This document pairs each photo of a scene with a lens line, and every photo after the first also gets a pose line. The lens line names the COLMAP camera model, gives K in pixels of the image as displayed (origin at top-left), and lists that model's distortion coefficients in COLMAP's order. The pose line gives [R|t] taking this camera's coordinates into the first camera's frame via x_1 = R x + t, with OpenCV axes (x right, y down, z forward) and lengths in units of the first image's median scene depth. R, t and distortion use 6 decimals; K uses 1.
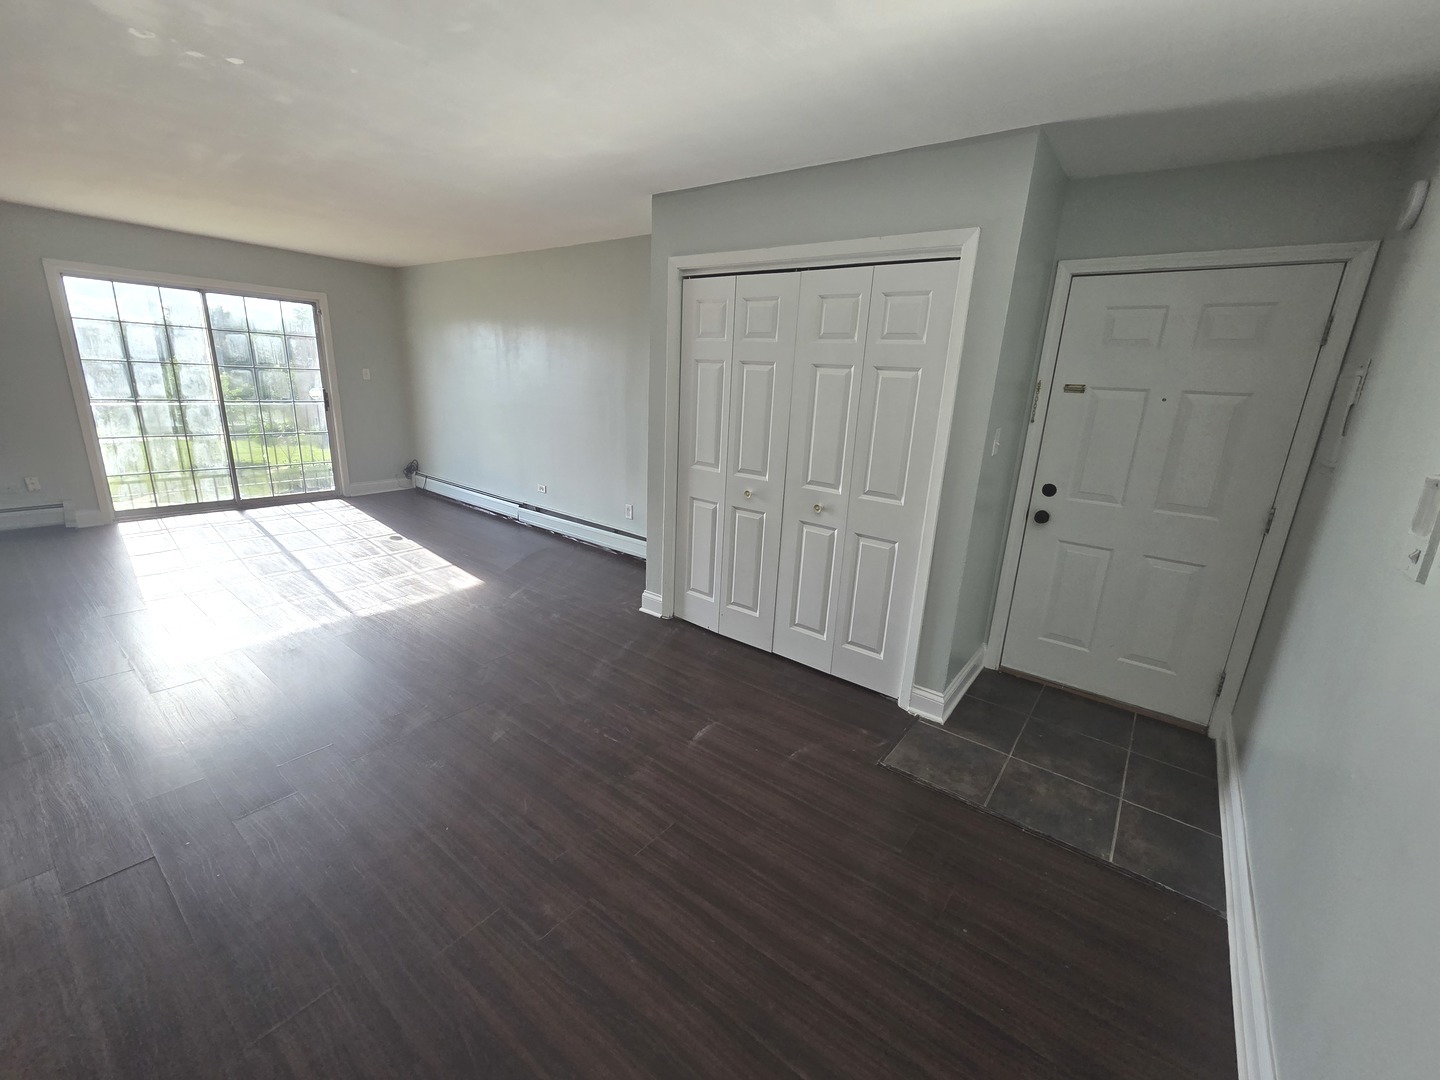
lens RADIAL K [[589.6, 0, 723.4], [0, 589.6, 537.9], [0, 0, 1]] dist [0.001316, -0.000019]
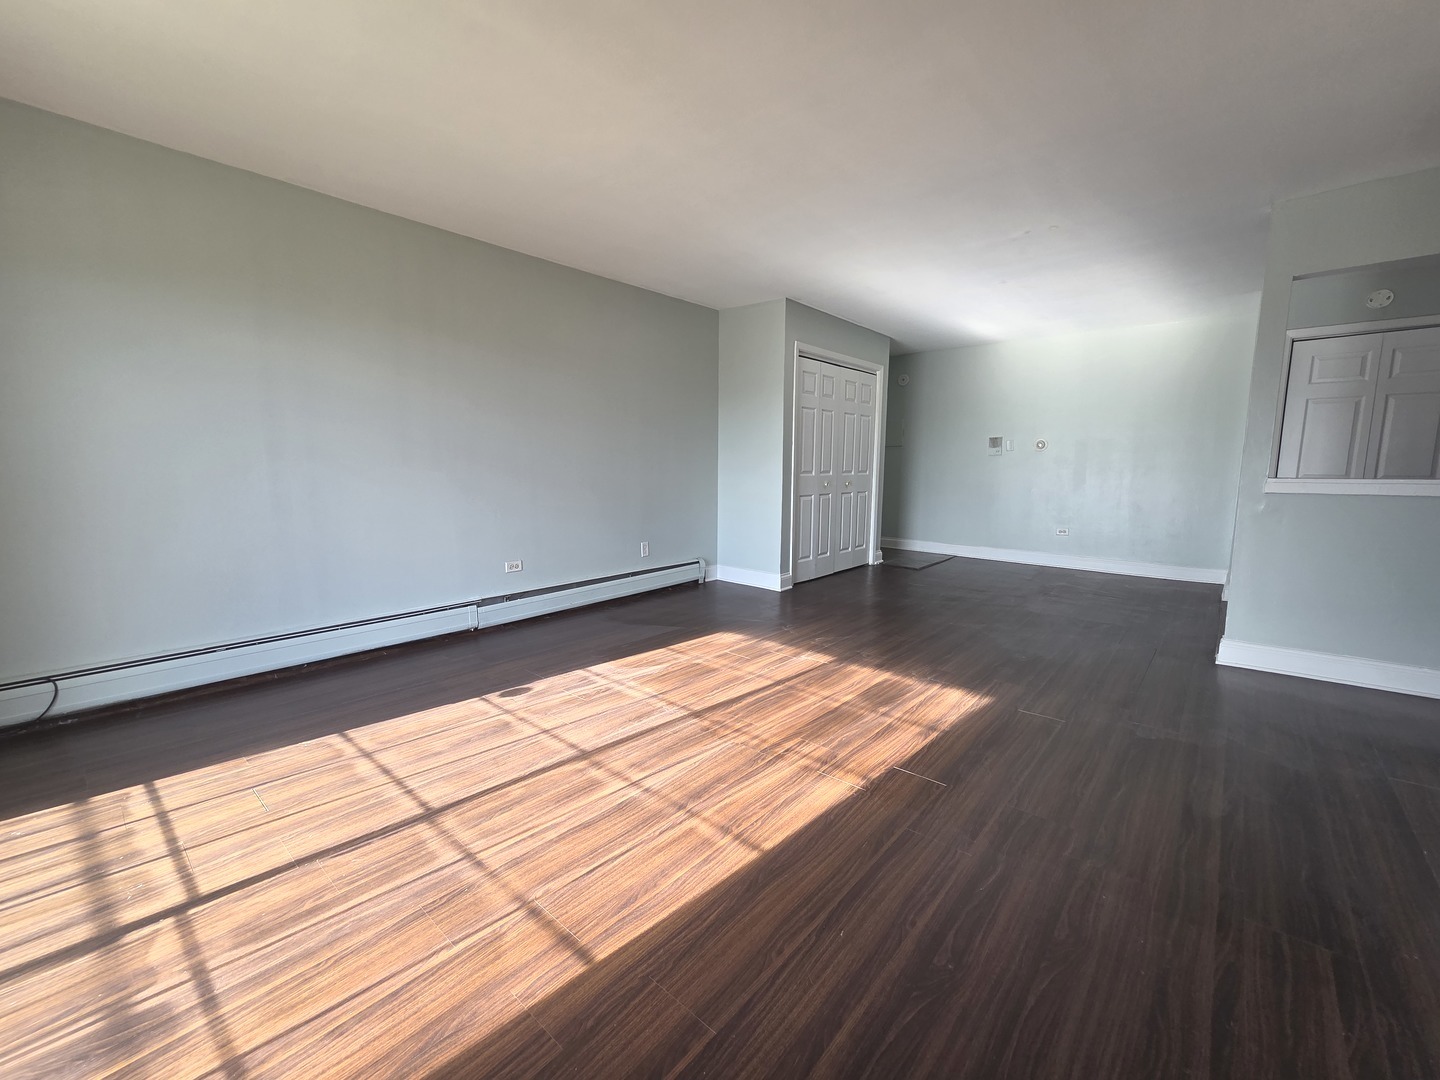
lens RADIAL K [[589.6, 0, 723.4], [0, 589.6, 537.9], [0, 0, 1]] dist [0.001316, -0.000019]
pose [[0.056882, -0.179197, 0.982167, -1.056917], [0.265740, 0.950989, 0.158118, -0.172995], [-0.962365, 0.252007, 0.101714, 0.716717]]
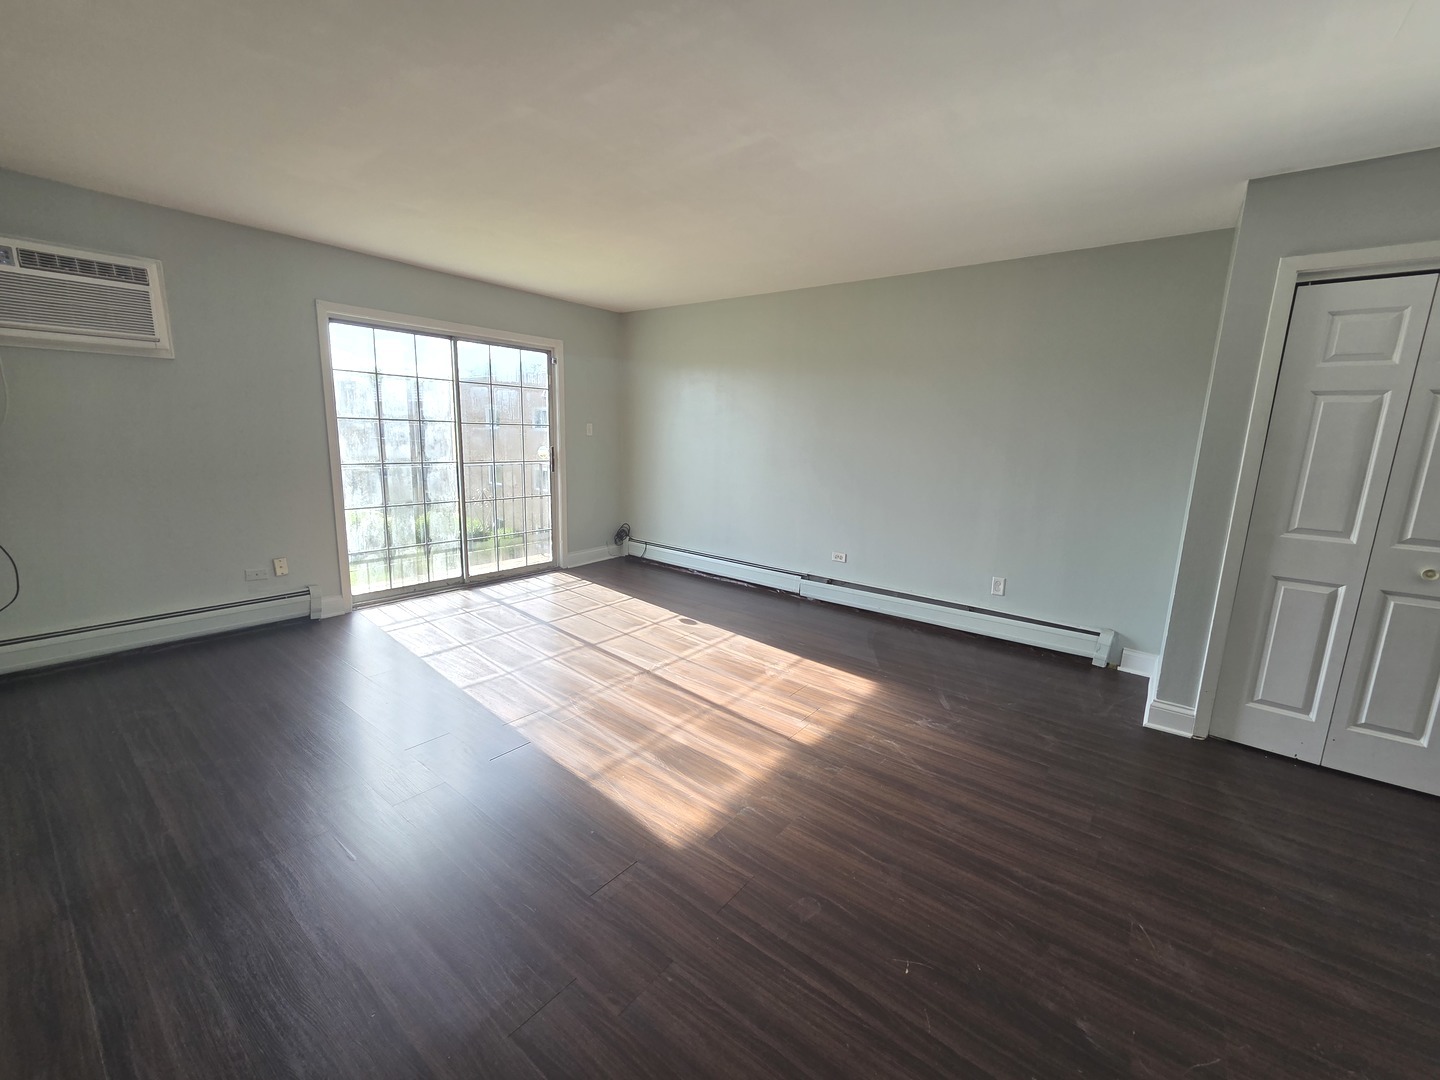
lens RADIAL K [[589.6, 0, 723.4], [0, 589.6, 537.9], [0, 0, 1]] dist [0.001316, -0.000019]
pose [[0.999709, -0.020899, -0.012078, -0.490313], [0.019793, 0.996147, -0.085434, -0.045067], [0.013817, 0.085170, 0.996271, 0.169718]]
